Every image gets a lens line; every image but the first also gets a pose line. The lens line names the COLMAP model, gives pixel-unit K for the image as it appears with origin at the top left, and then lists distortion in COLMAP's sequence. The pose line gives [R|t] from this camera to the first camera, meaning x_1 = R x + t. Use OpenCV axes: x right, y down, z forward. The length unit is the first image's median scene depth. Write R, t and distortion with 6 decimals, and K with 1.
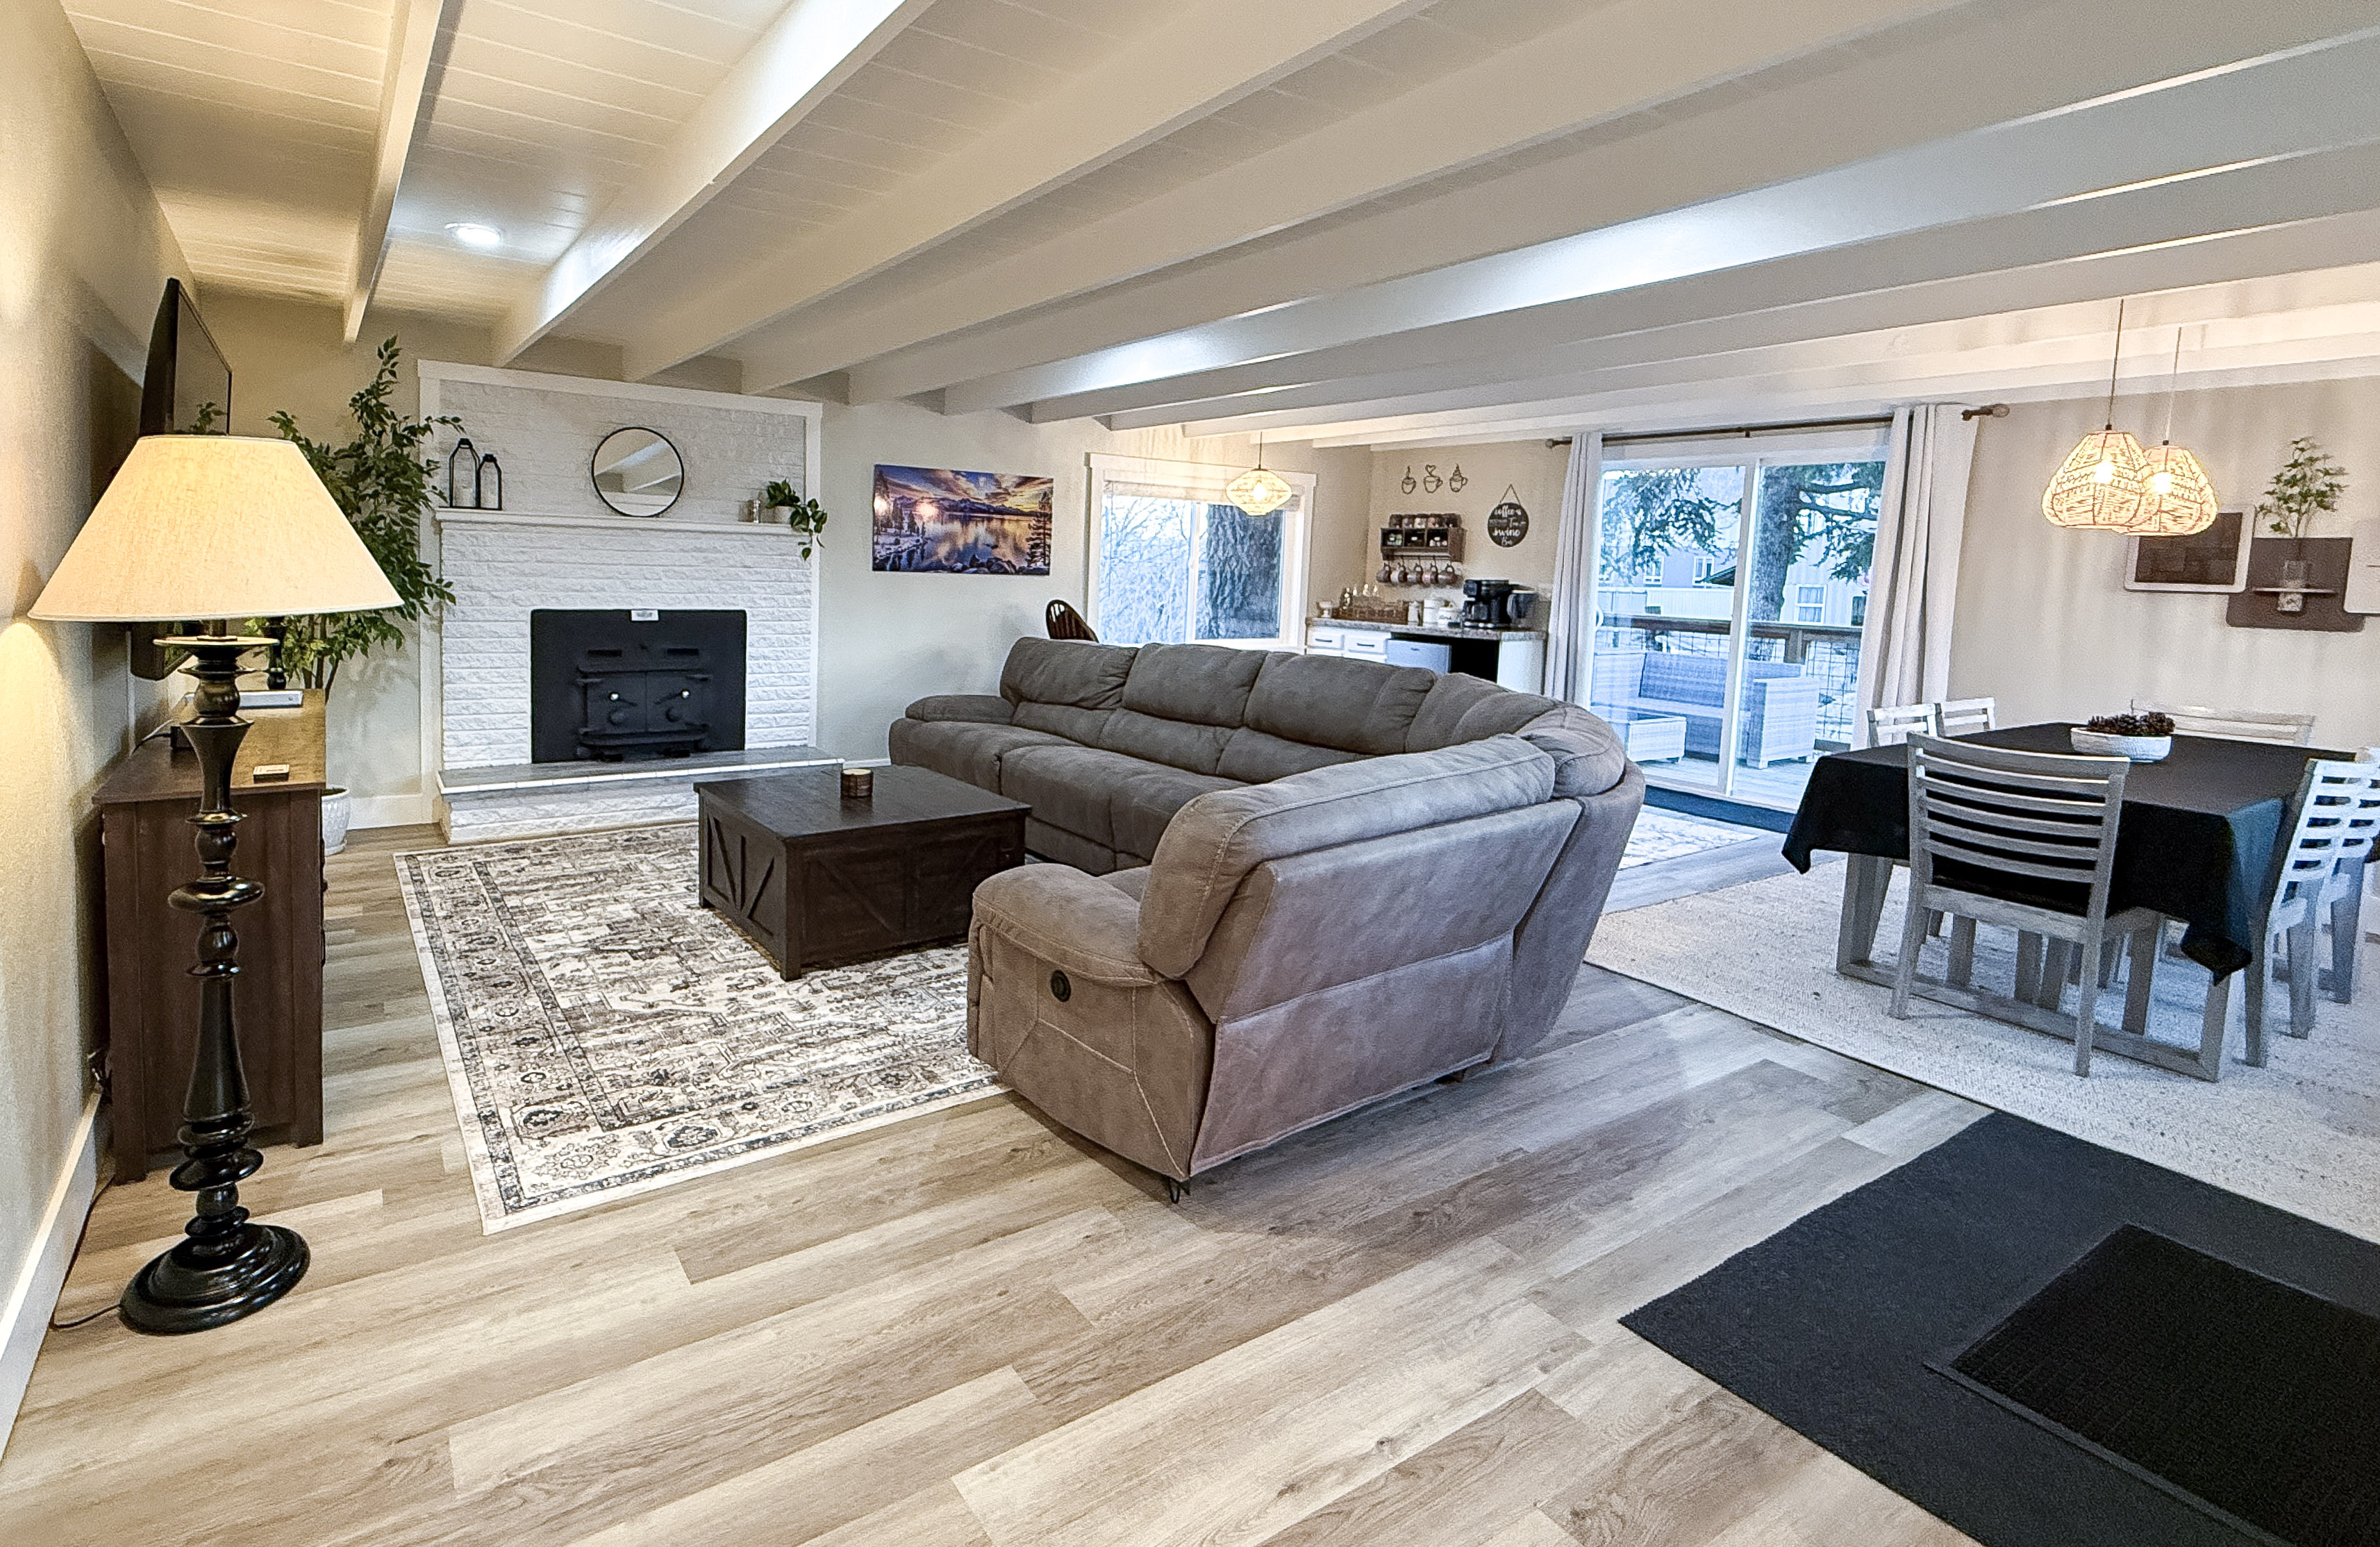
lens RADIAL K [[1109.2, 0, 999.3], [0, 1109.2, 645.7], [0, 0, 1]] dist [0.000377, -0.000929]
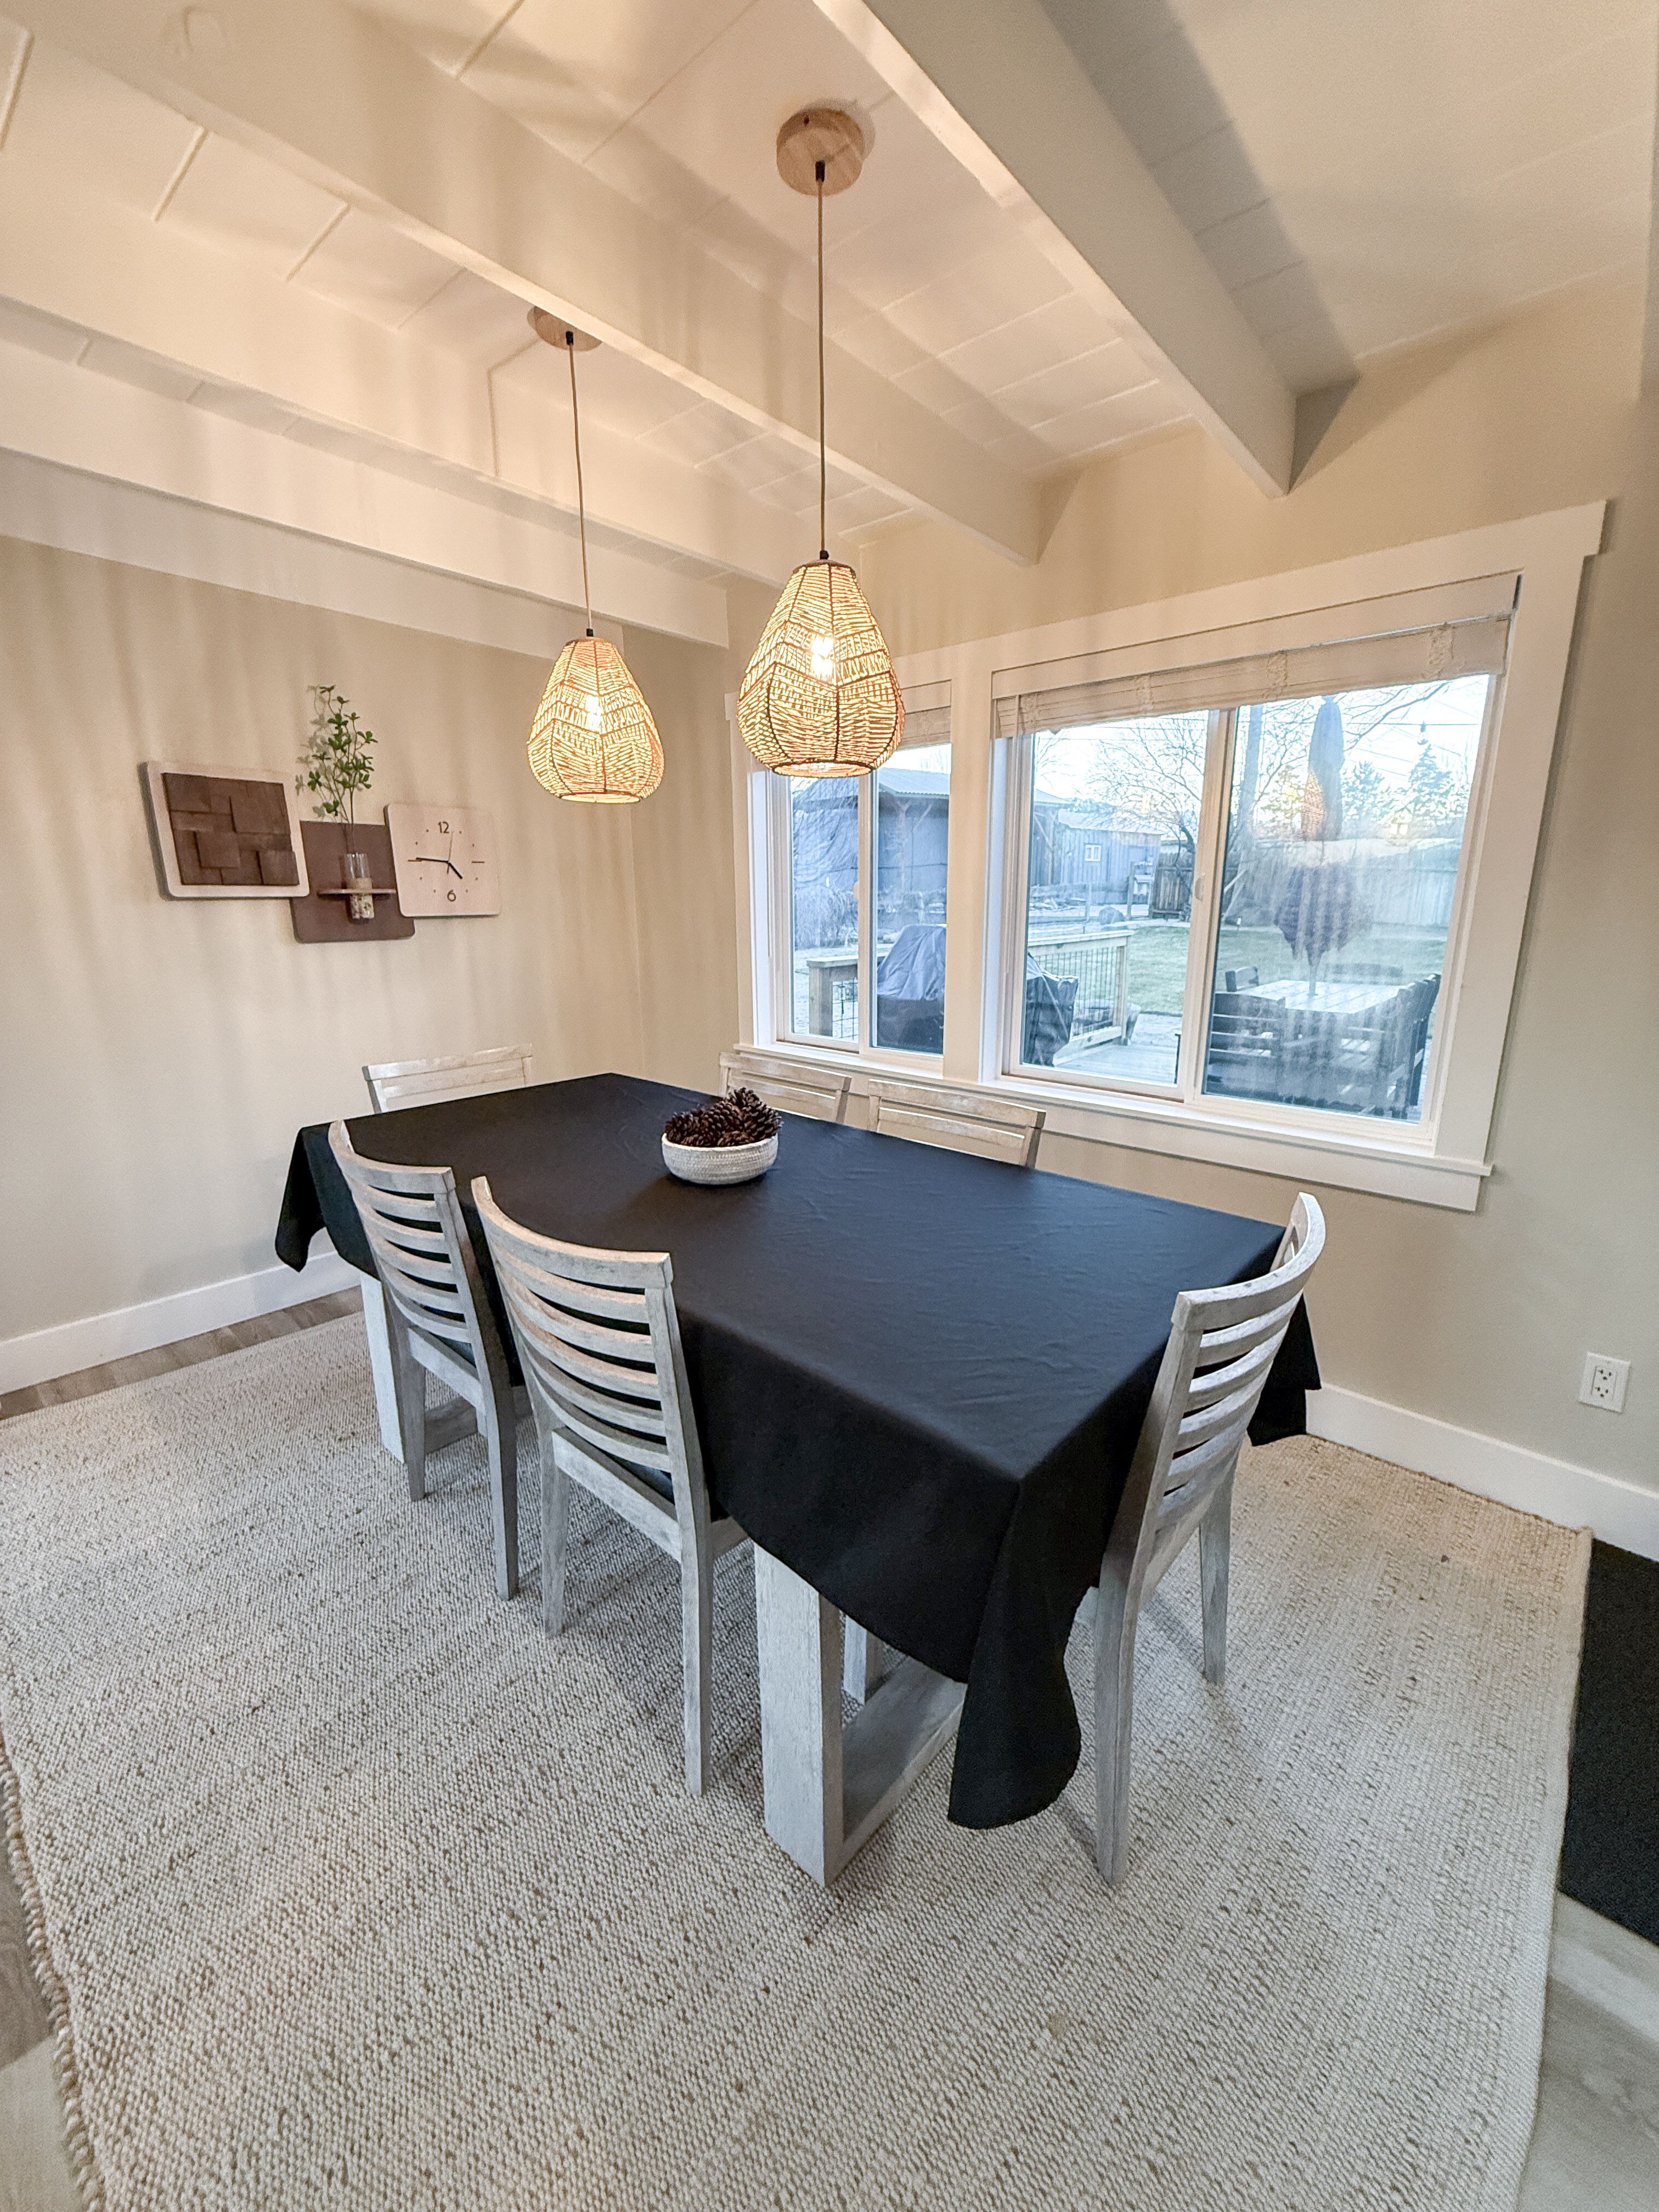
lens RADIAL K [[889.6, 0, 832.7], [0, 889.6, 1097.8], [0, 0, 1]] dist [-0.000188, -0.000184]
pose [[-0.308218, -0.236889, 0.921350, 0.318420], [0.070599, 0.960134, 0.270479, -0.040920], [-0.948693, 0.148412, -0.279206, 0.636845]]
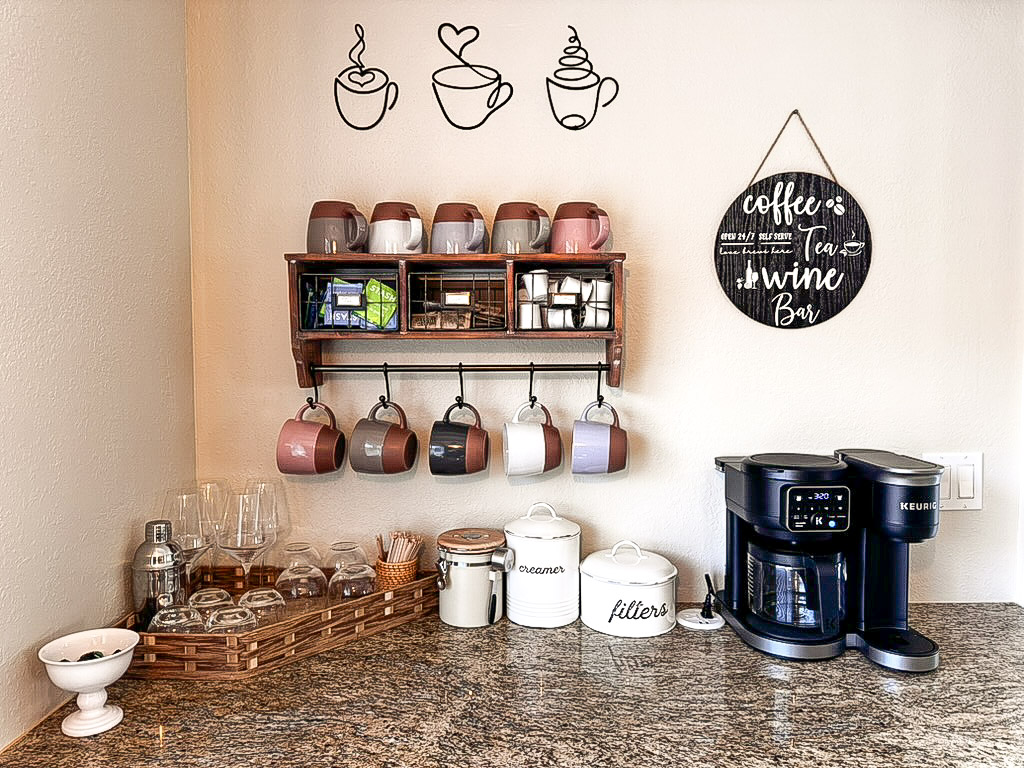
lens RADIAL K [[719.4, 0, 509.3], [0, 719.4, 385.2], [0, 0, 1]] dist [0.011354, -0.012038]
pose [[0.522655, -0.074283, 0.849302, 0.316948], [0.081578, 0.995983, 0.036910, -0.106787], [-0.848632, 0.049993, 0.526616, 1.186316]]
